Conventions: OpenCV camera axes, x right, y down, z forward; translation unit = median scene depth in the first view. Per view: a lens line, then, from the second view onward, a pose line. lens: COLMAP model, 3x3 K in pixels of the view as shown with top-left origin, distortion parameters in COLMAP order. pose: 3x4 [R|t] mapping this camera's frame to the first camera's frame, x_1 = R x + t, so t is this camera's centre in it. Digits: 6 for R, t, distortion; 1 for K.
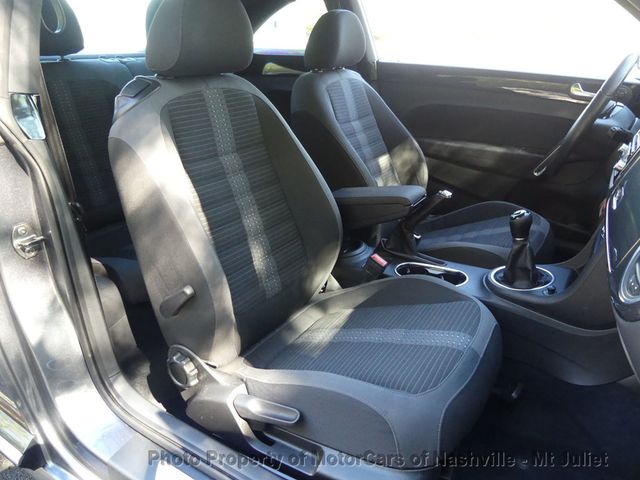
lens RADIAL K [[479.3, 0, 319.8], [0, 479.3, 238.1], [0, 0, 1]] dist [-0.023558, 0.014613]
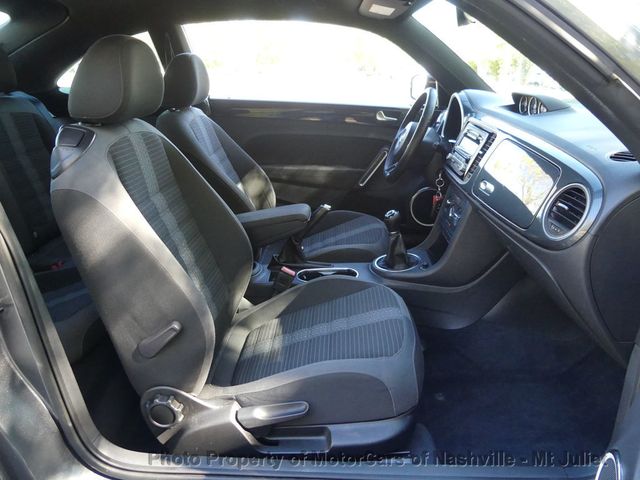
lens RADIAL K [[479.3, 0, 320.5], [0, 479.3, 241.0], [0, 0, 1]] dist [-0.023558, 0.014613]
pose [[0.868288, -0.163725, 0.468262, -0.369200], [0.188408, 0.982073, -0.005984, -0.005002], [-0.458888, 0.093420, 0.883569, -0.058050]]
